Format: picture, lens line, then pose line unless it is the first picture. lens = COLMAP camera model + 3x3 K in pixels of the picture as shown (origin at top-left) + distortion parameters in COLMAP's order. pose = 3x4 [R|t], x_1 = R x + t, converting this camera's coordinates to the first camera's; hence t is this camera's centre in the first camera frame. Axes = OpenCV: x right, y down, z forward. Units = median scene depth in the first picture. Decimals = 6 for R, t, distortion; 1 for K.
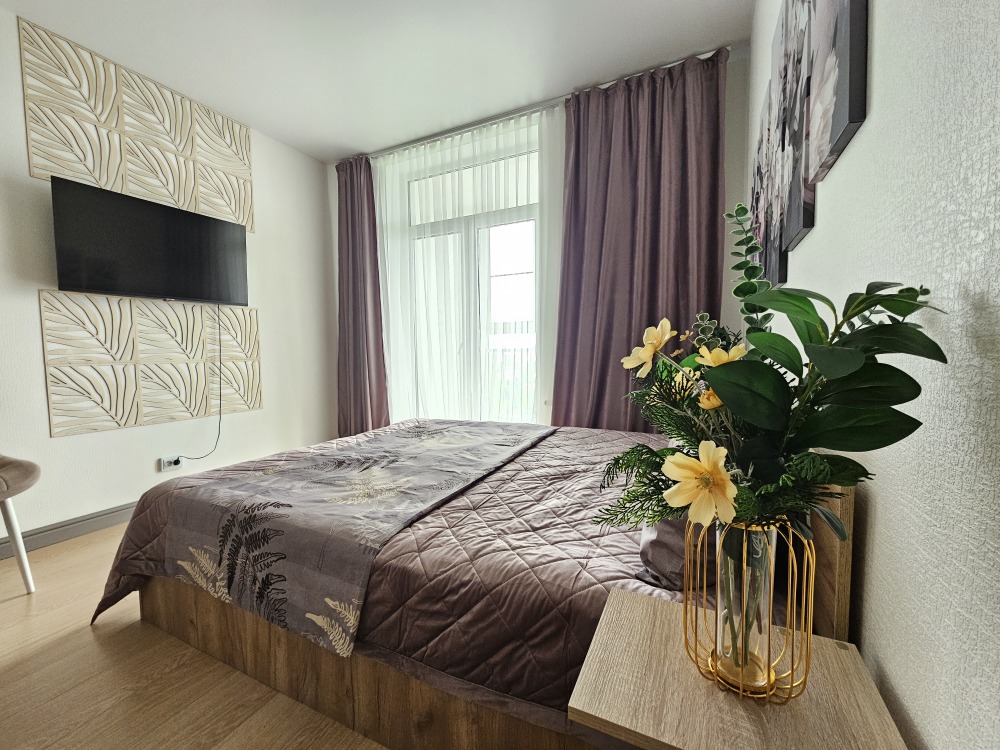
lens RADIAL K [[411.4, 0, 494.6], [0, 411.4, 374.0], [0, 0, 1]] dist [0.000499, -0.000148]
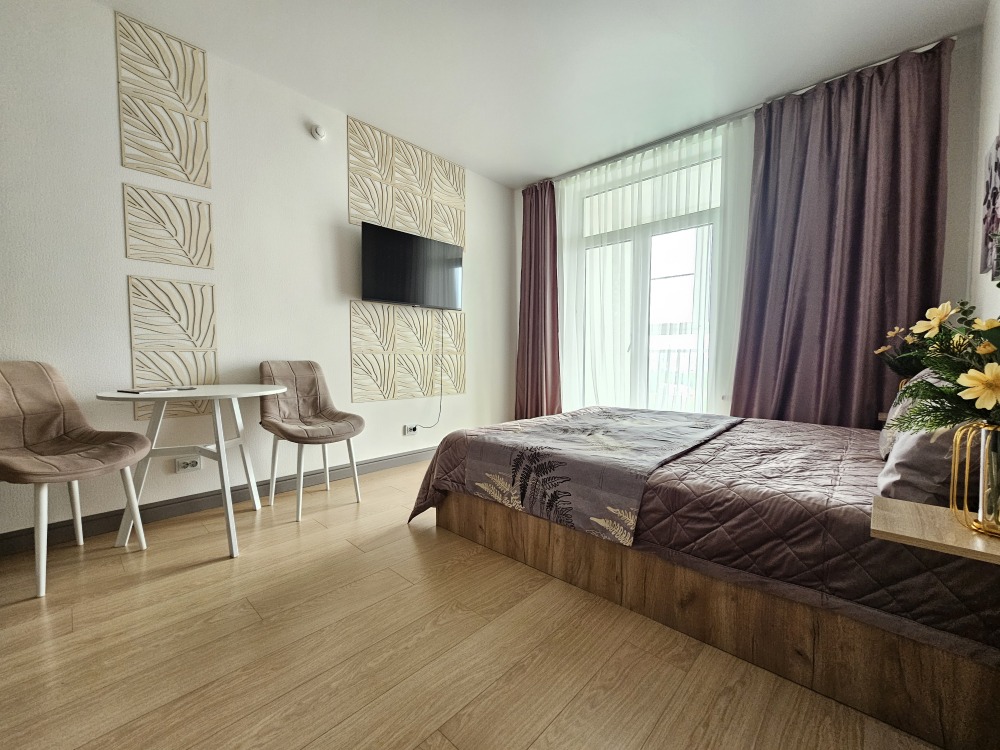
lens RADIAL K [[410.1, 0, 500.0], [0, 410.1, 375.0], [0, 0, 1]] dist [0.007480, -0.003871]
pose [[0.960300, 0.028030, -0.277557, -0.195183], [-0.030723, 0.999514, -0.005357, 0.051443], [0.277271, 0.013672, 0.960694, -0.249259]]
